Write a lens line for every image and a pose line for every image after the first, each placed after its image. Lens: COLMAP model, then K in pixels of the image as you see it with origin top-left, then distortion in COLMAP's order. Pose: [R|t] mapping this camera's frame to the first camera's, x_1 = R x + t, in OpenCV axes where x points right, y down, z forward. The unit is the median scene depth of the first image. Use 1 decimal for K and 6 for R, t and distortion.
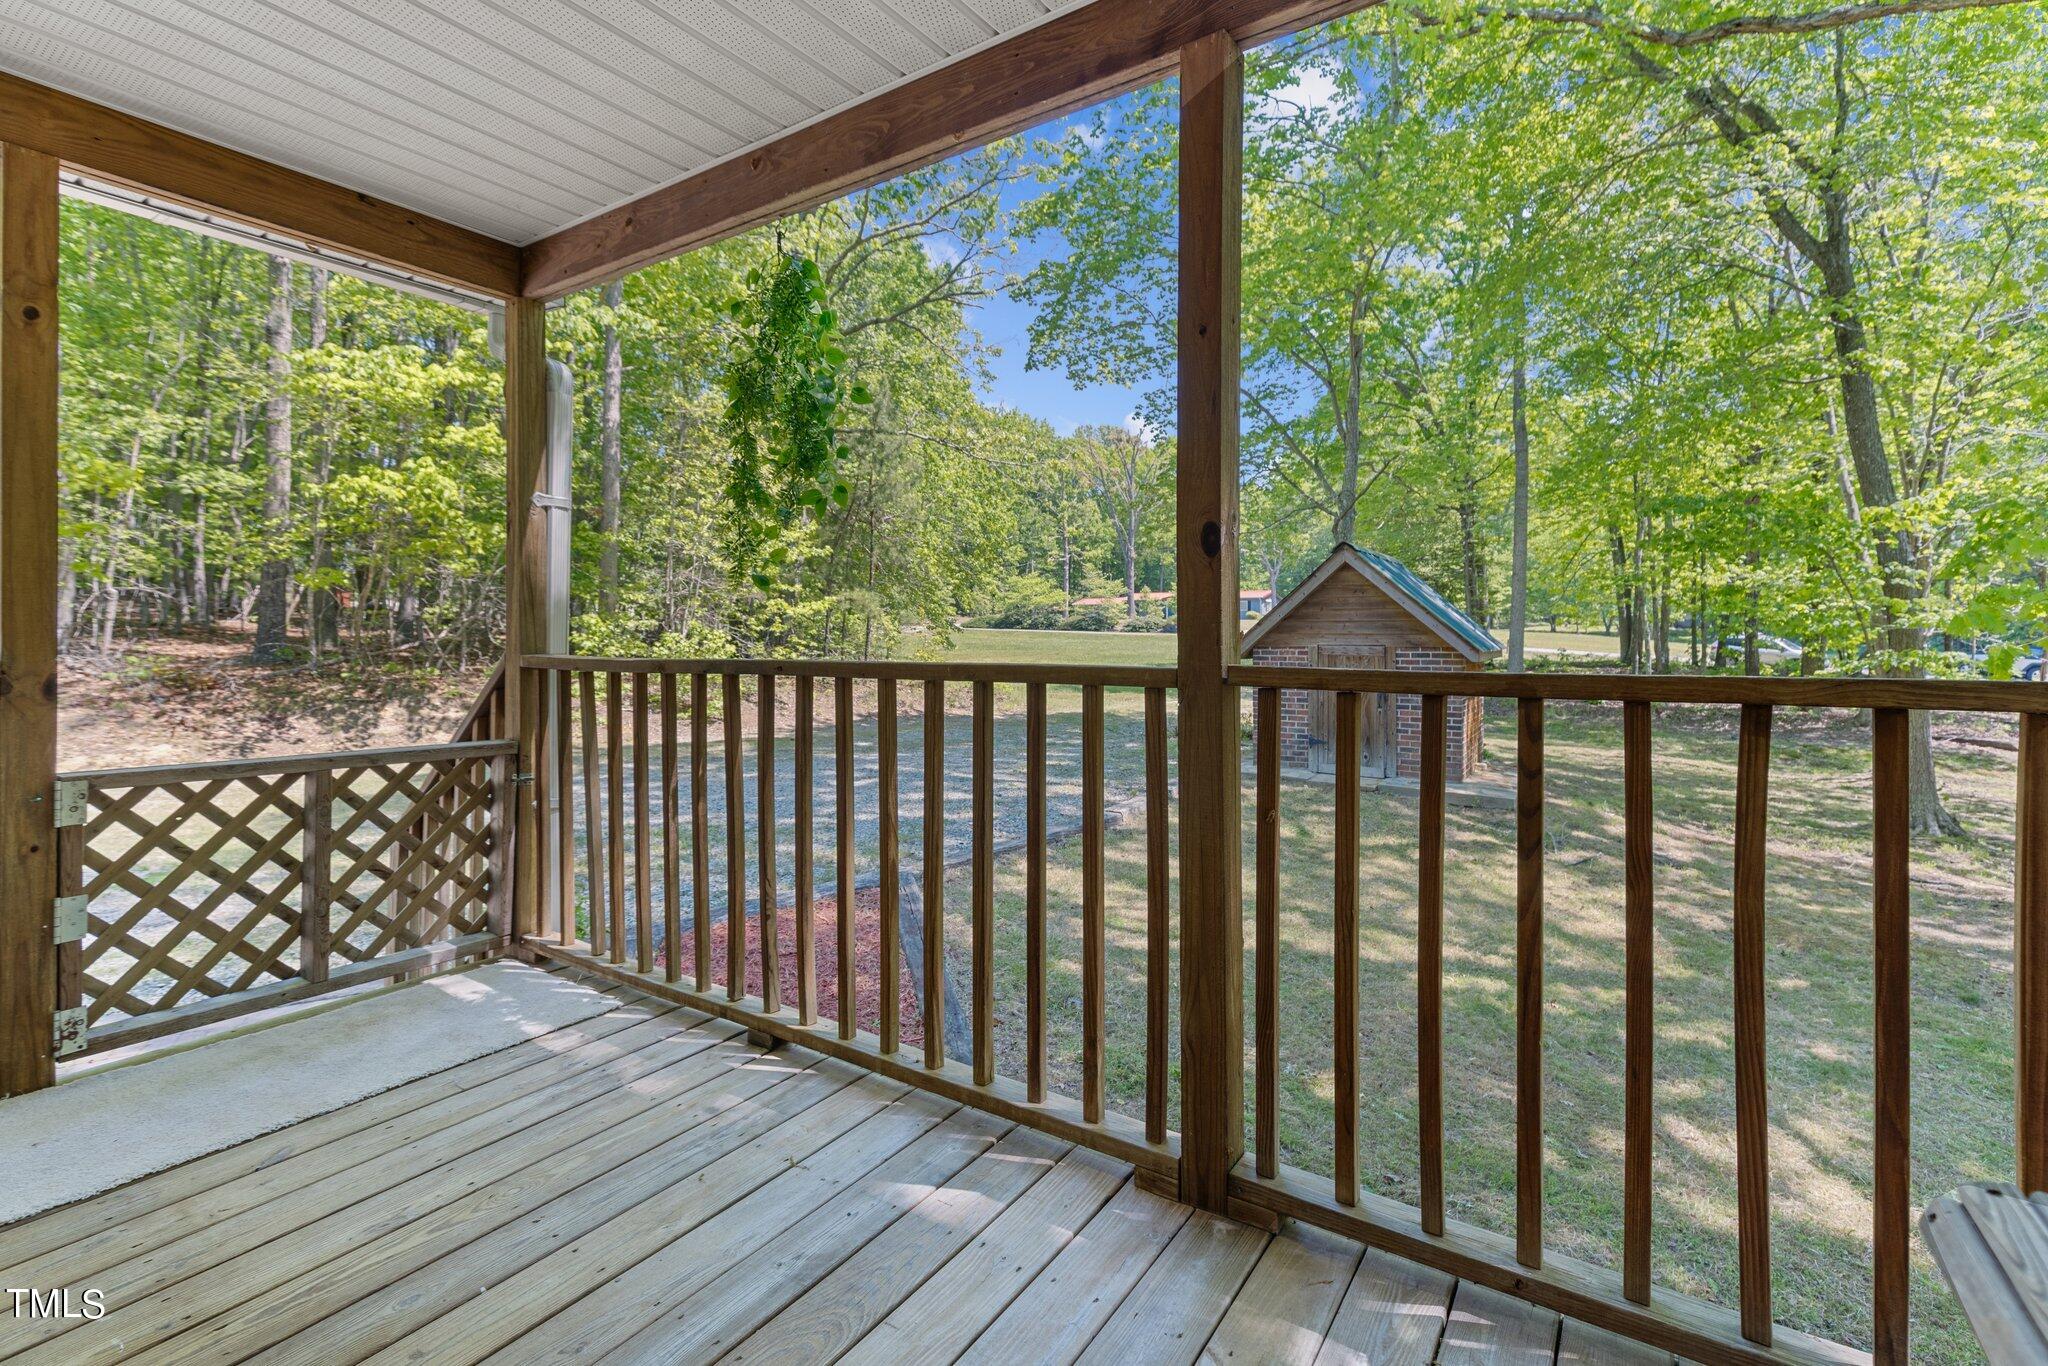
lens RADIAL K [[925.1, 0, 1021.8], [0, 925.1, 660.4], [0, 0, 1]] dist [0.002449, -0.000627]
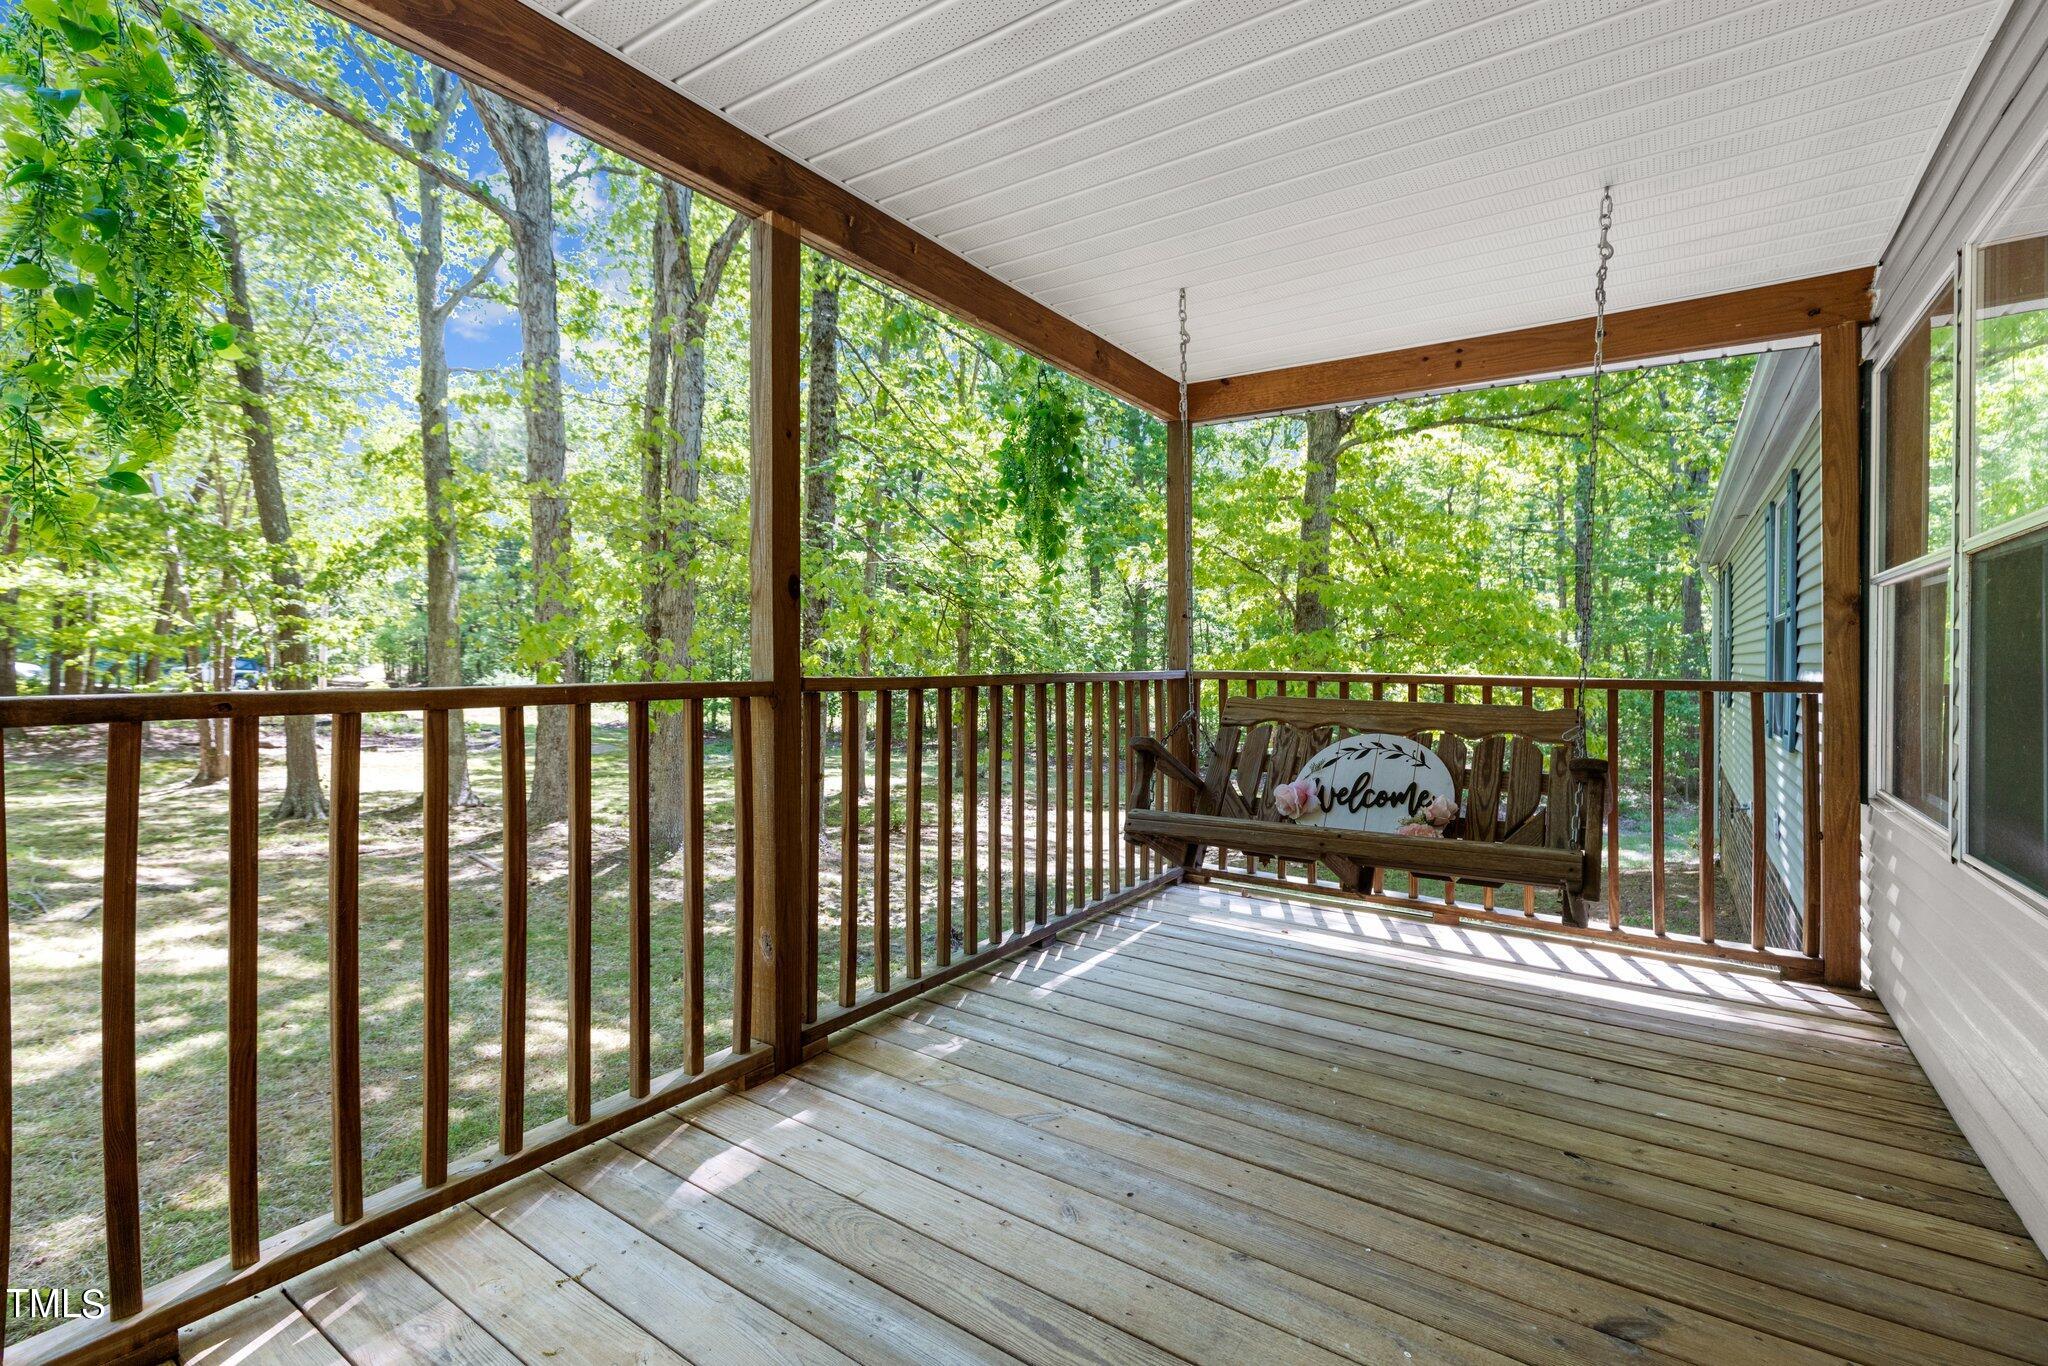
lens RADIAL K [[925.1, 0, 1027.9], [0, 925.1, 668.6], [0, 0, 1]] dist [0.002449, -0.000627]
pose [[0.007178, -0.010925, 0.999915, -1.084493], [0.015675, 0.999819, 0.010811, -0.016273], [-0.999851, 0.015597, 0.007348, 0.571513]]
